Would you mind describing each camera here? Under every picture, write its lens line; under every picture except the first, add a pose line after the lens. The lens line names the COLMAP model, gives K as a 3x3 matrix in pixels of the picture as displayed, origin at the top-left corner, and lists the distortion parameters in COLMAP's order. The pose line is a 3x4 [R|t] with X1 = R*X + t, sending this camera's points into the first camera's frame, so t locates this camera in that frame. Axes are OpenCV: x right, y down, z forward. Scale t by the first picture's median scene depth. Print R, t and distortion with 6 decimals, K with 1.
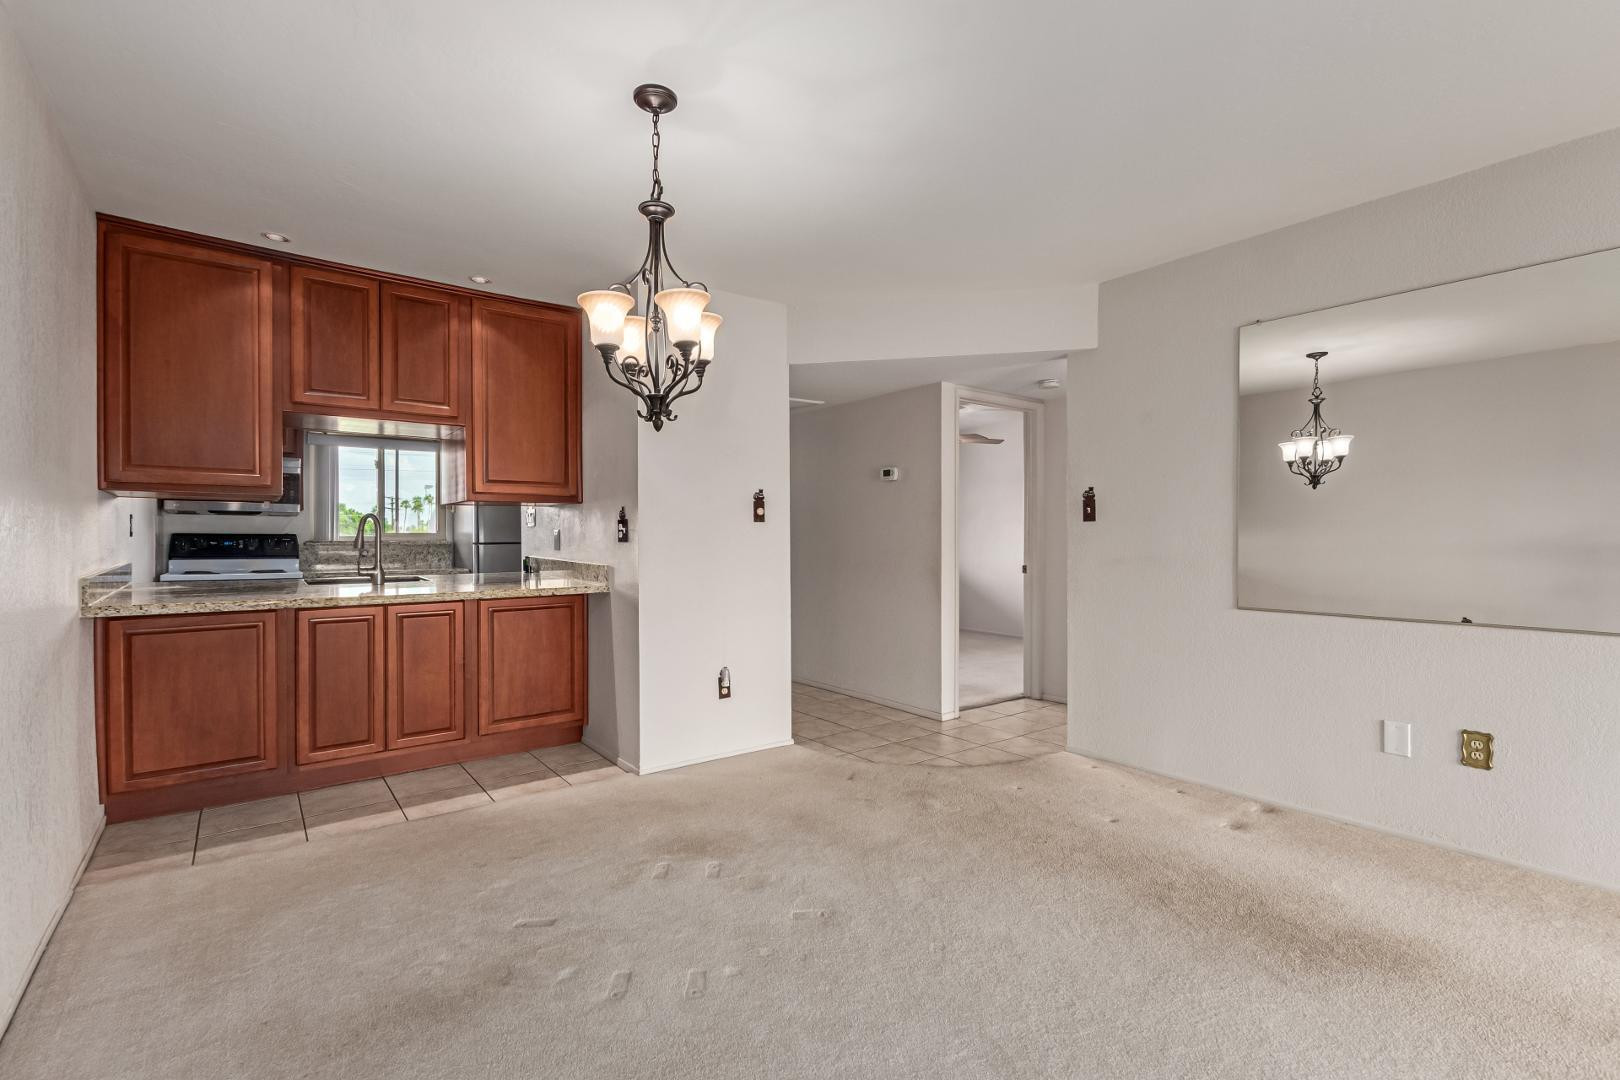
lens RADIAL K [[734.9, 0, 810.0], [0, 734.9, 540.0], [0, 0, 1]] dist [-0.001005, -0.000733]
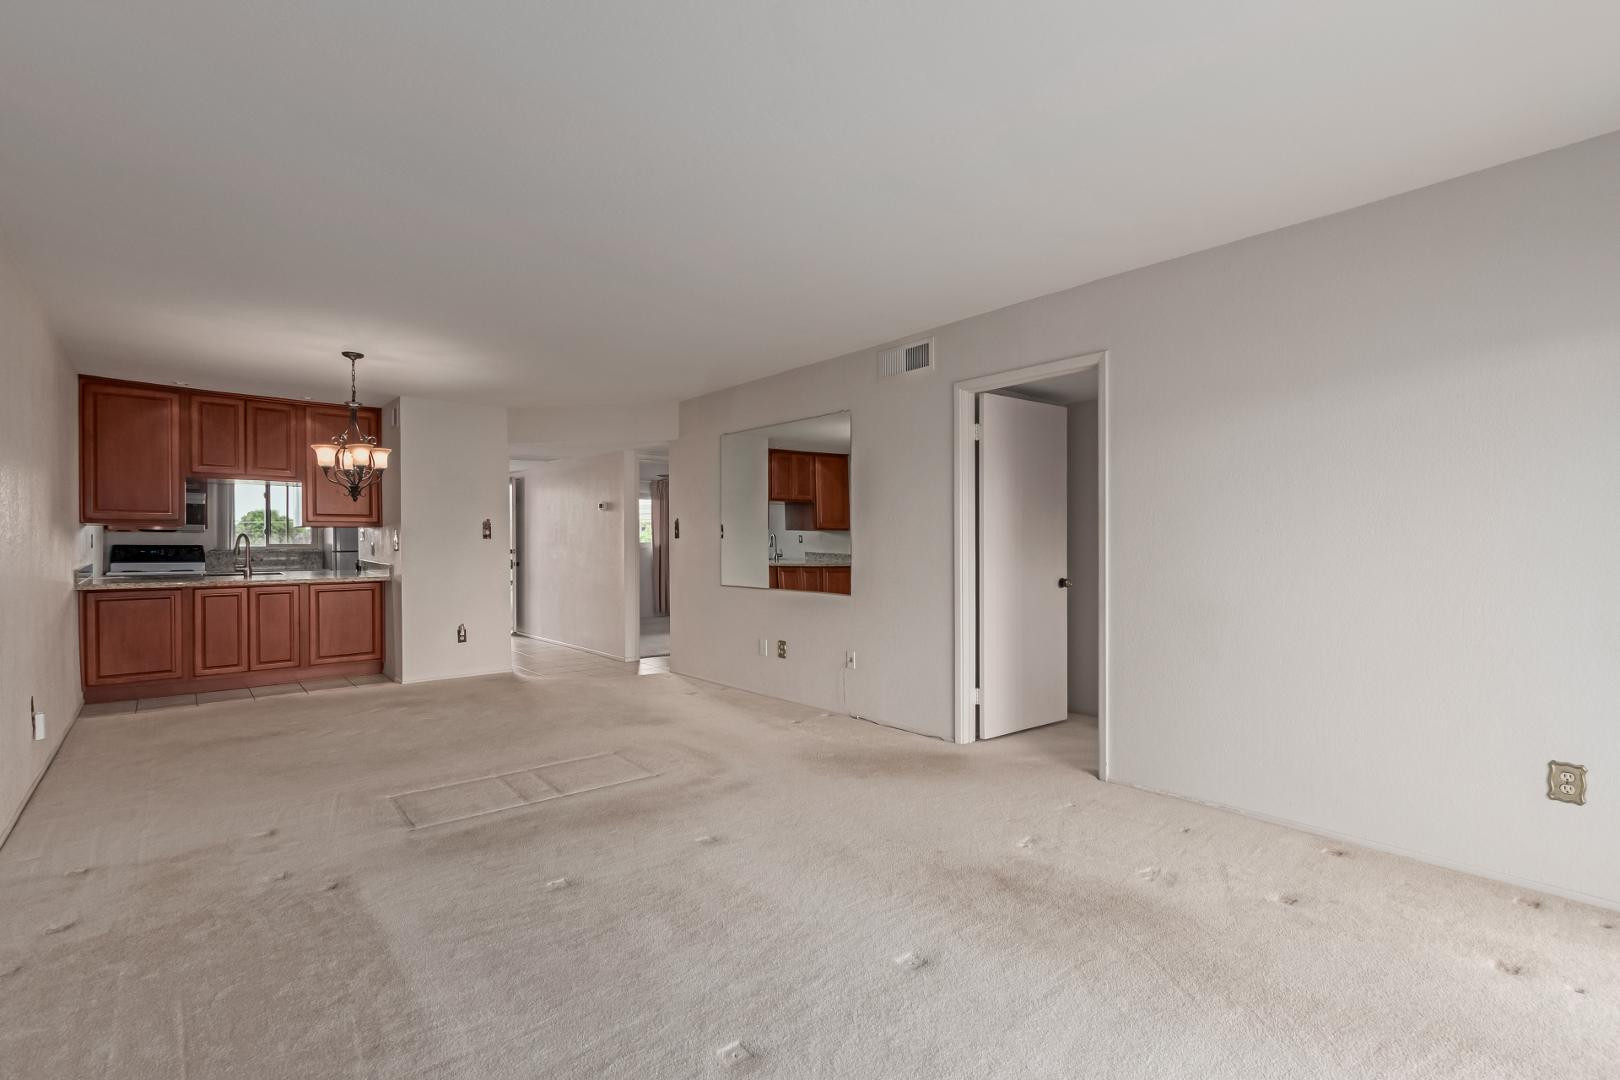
lens RADIAL K [[738.8, 0, 810.9], [0, 738.8, 547.3], [0, 0, 1]] dist [0.012469, -0.007278]
pose [[0.998459, -0.001847, 0.055459, 0.643100], [0.001815, 0.999998, 0.000625, -0.004321], [-0.055460, -0.000524, 0.998461, -0.814690]]
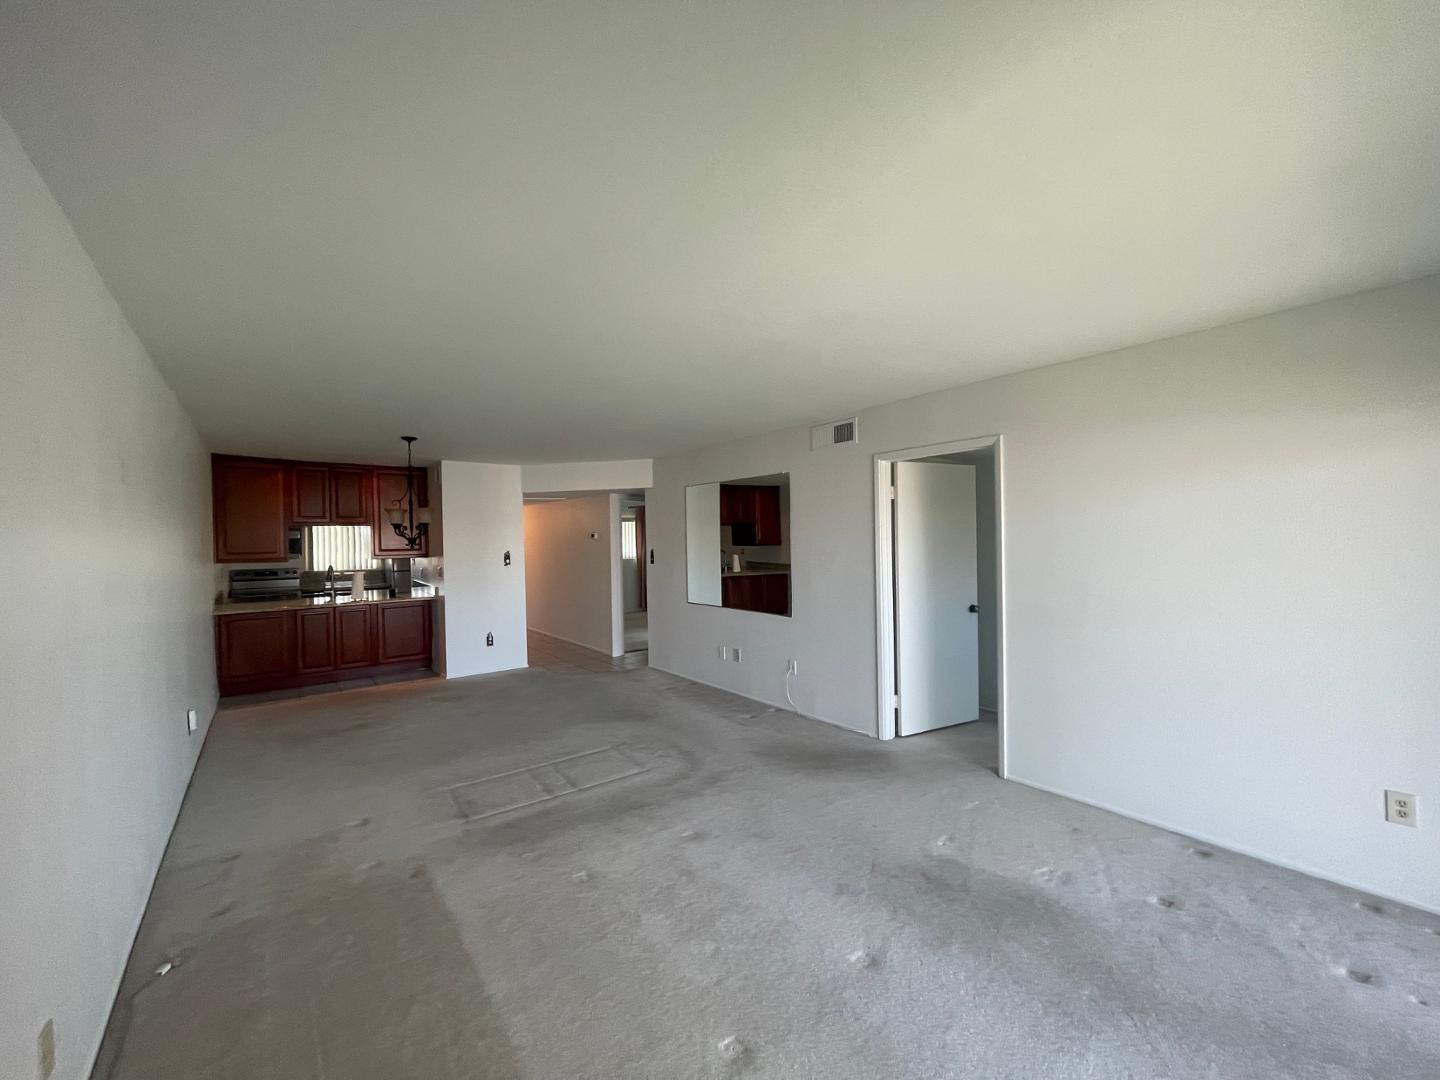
lens RADIAL K [[579.5, 0, 716.7], [0, 579.5, 546.3], [0, 0, 1]] dist [-0.003528, -0.000282]
pose [[0.999834, -0.018085, 0.002171, 0.615902], [0.018074, 0.999825, 0.004848, -0.089188], [-0.002258, -0.004808, 0.999986, -0.812037]]
